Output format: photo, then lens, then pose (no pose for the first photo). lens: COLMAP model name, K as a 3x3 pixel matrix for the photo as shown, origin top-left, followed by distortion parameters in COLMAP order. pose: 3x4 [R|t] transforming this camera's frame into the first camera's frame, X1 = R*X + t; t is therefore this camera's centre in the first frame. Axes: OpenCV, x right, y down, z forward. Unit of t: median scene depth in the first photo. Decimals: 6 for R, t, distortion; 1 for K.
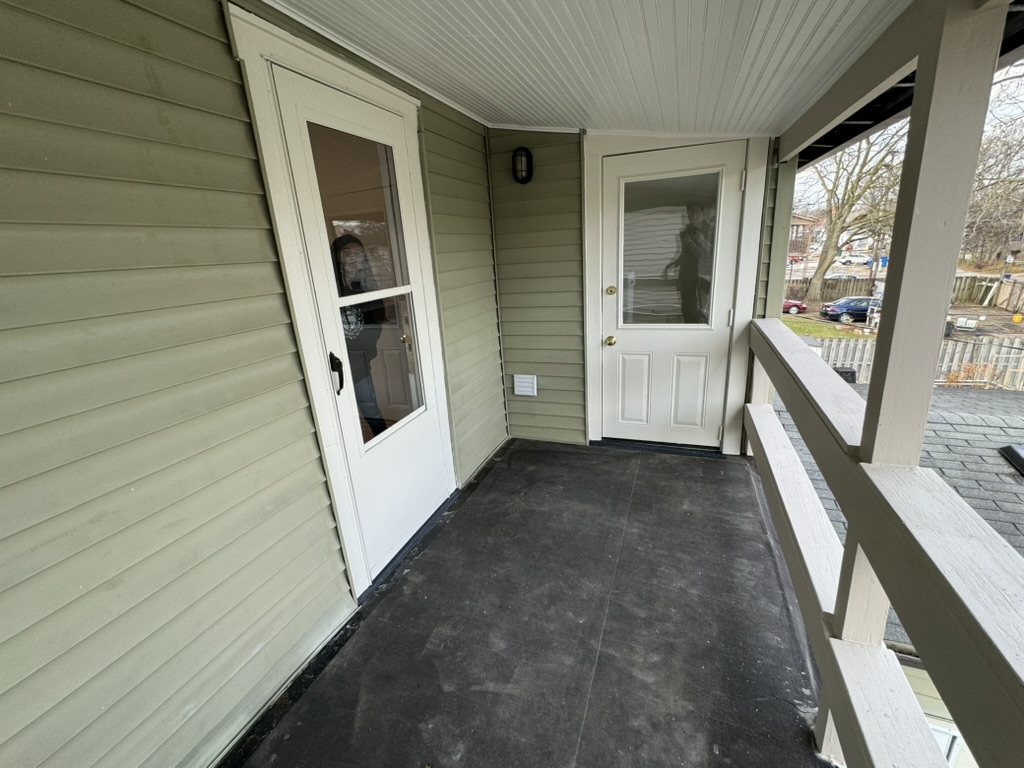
lens RADIAL K [[452.3, 0, 512.1], [0, 452.3, 387.2], [0, 0, 1]] dist [-0.000210, -0.000167]
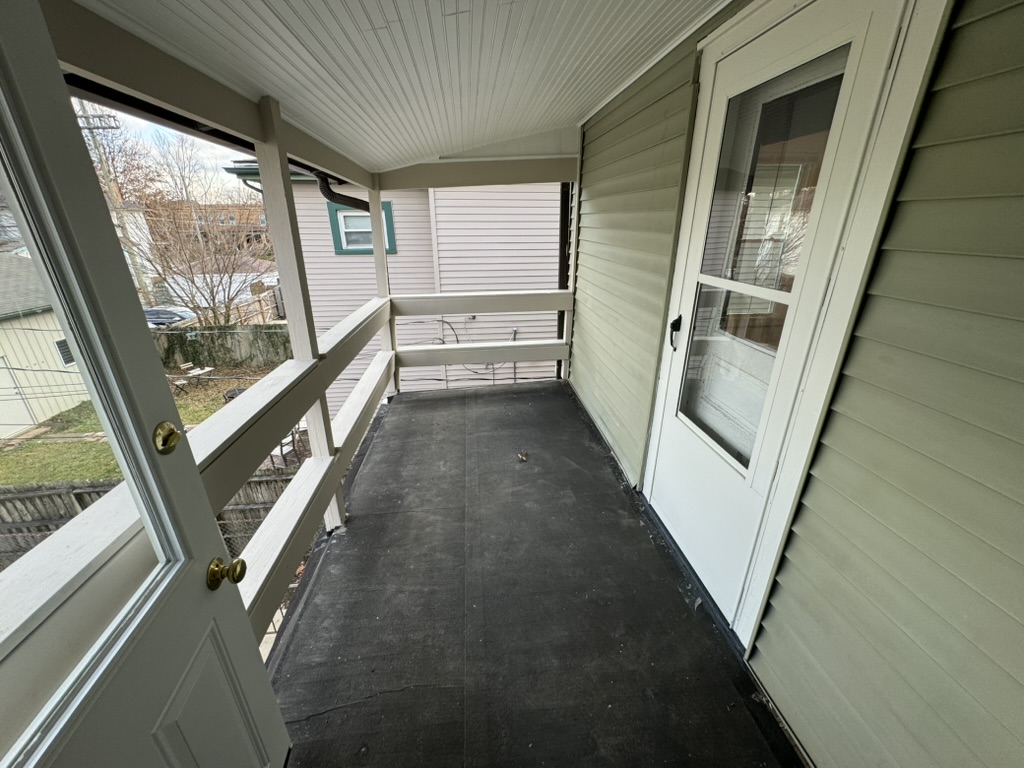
lens RADIAL K [[410.1, 0, 511.6], [0, 410.1, 384.4], [0, 0, 1]] dist [-0.000628, -0.000005]
pose [[-0.897241, 0.221023, -0.382240, 0.394035], [-0.073008, 0.779515, 0.622114, -0.502261], [0.435463, 0.586093, -0.683276, 1.443014]]
